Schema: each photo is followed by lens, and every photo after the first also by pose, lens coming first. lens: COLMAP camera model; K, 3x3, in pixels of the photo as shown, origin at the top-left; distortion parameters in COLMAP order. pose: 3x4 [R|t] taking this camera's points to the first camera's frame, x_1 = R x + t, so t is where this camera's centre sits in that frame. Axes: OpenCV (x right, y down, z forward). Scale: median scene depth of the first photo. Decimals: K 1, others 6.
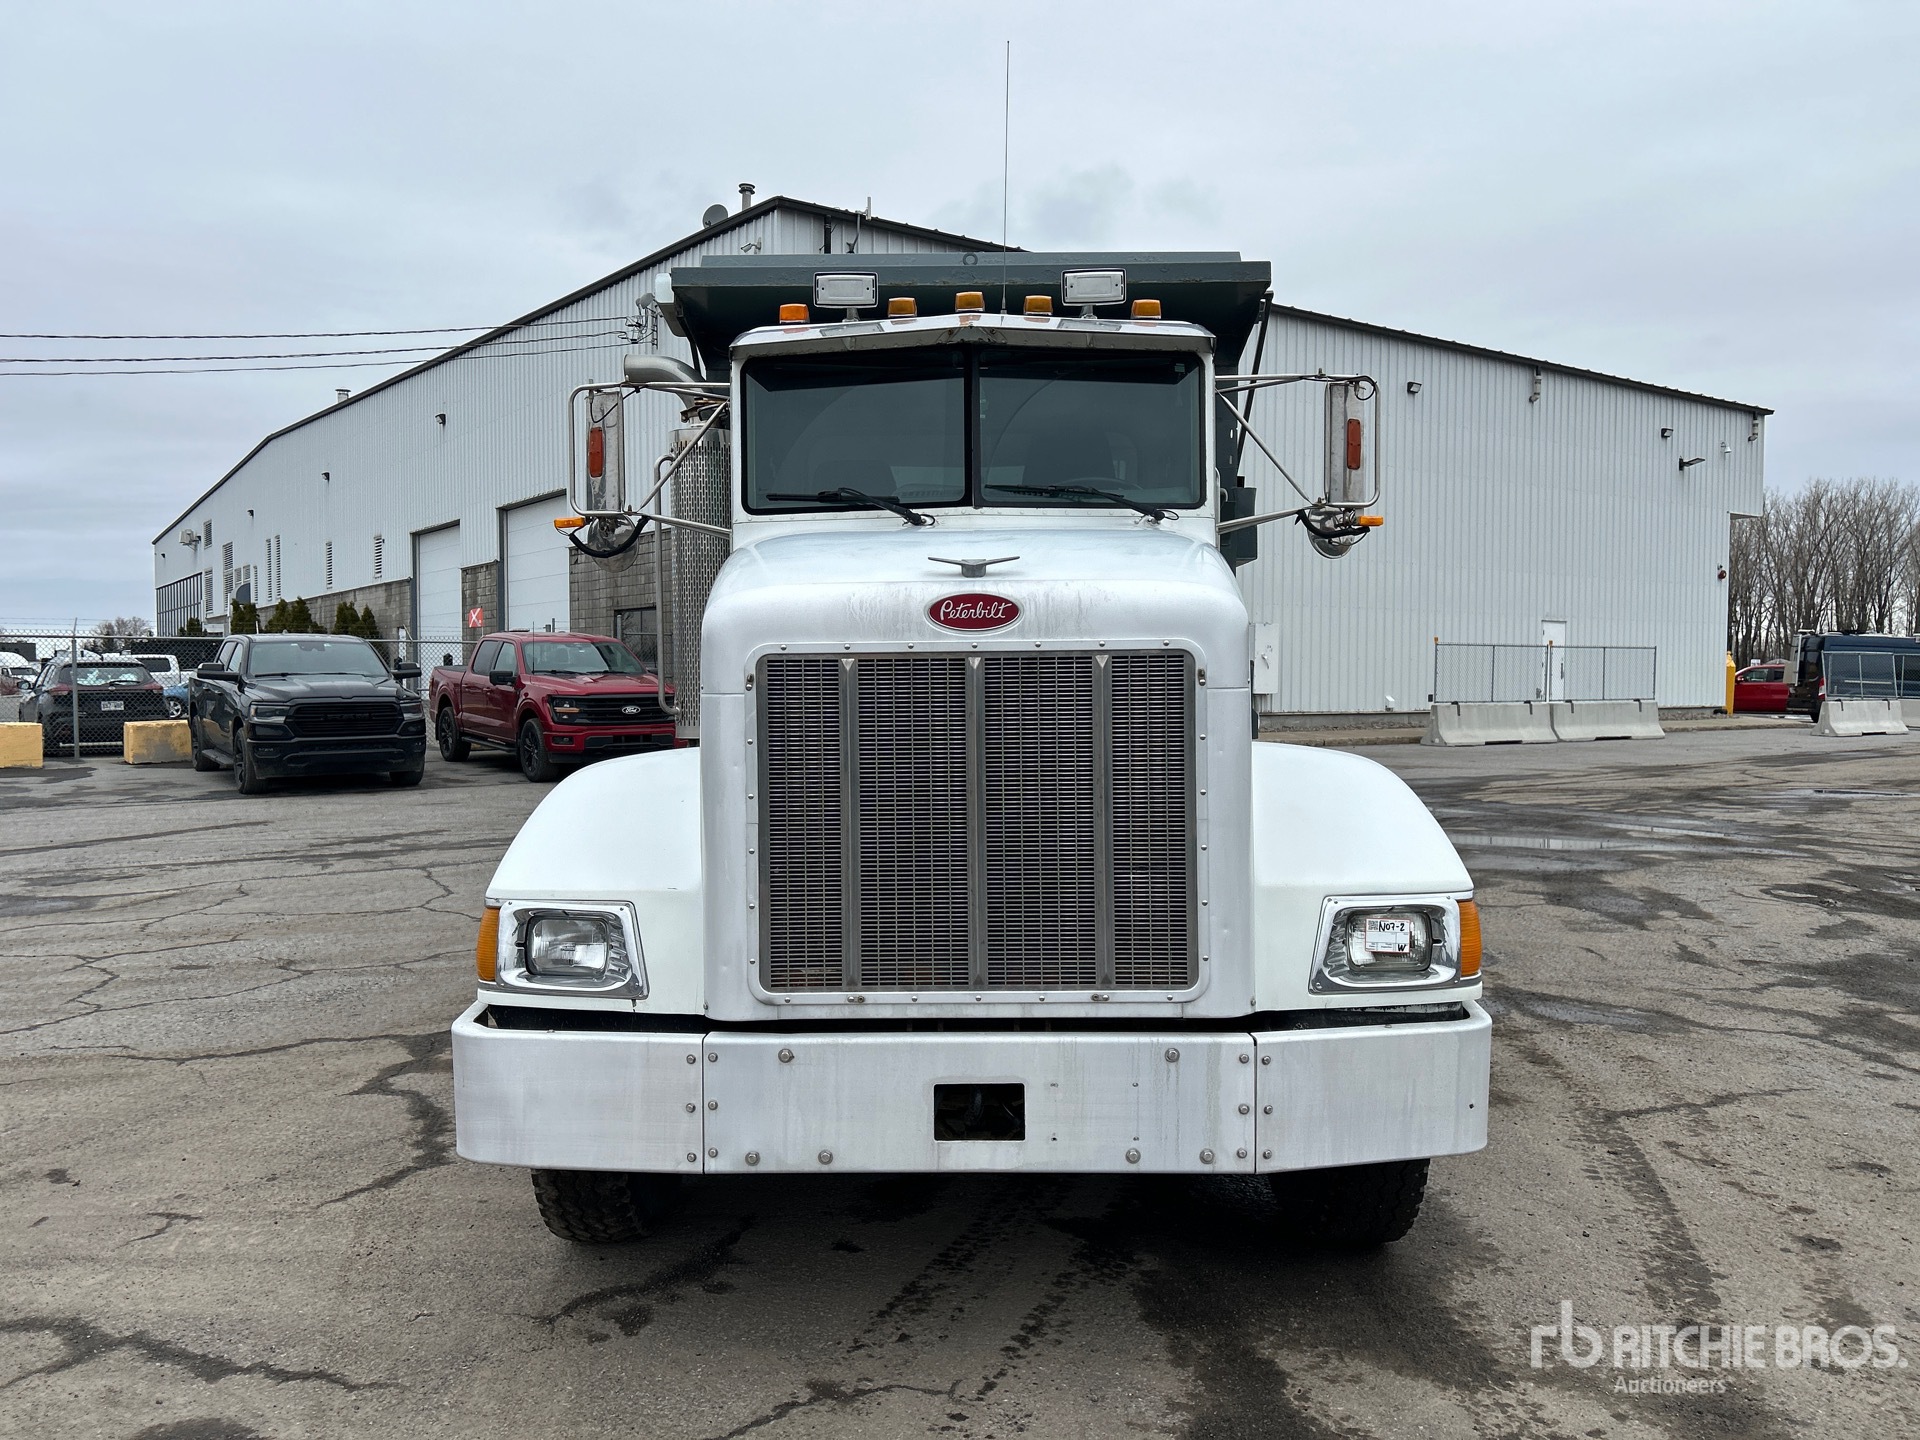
lens RADIAL K [[1438.9, 0, 957.6], [0, 1438.9, 709.6], [0, 0, 1]] dist [0.056498, -0.057682]
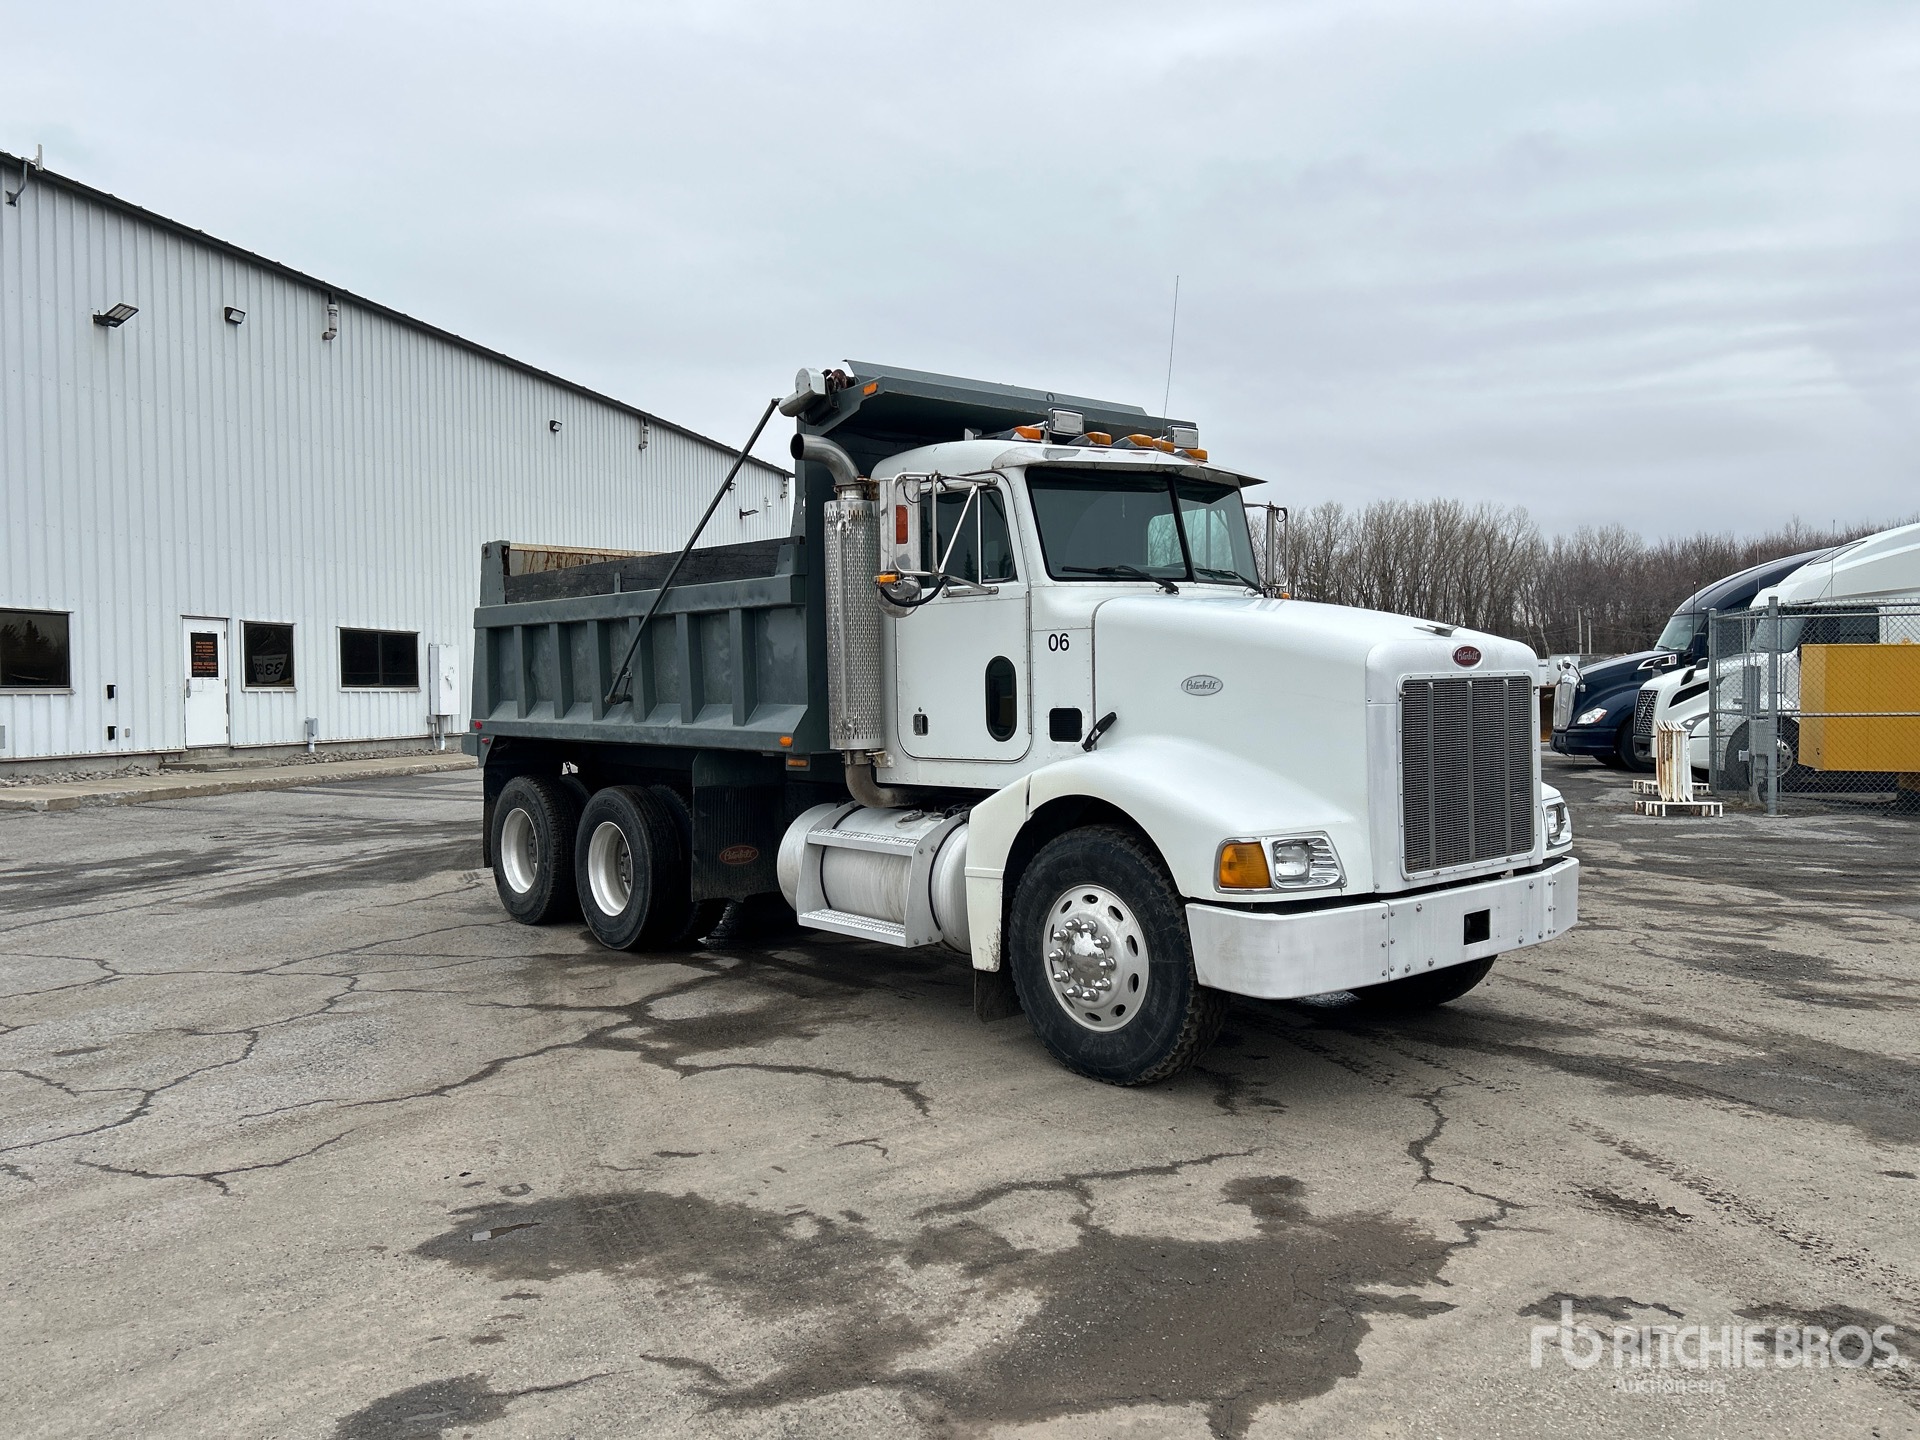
lens RADIAL K [[1438.9, 0, 962.5], [0, 1438.9, 688.0], [0, 0, 1]] dist [0.056498, -0.057682]
pose [[0.756065, -0.010106, 0.654418, -1.667593], [0.028844, 0.999424, -0.017891, -0.013768], [-0.653861, 0.032403, 0.755921, 0.014657]]
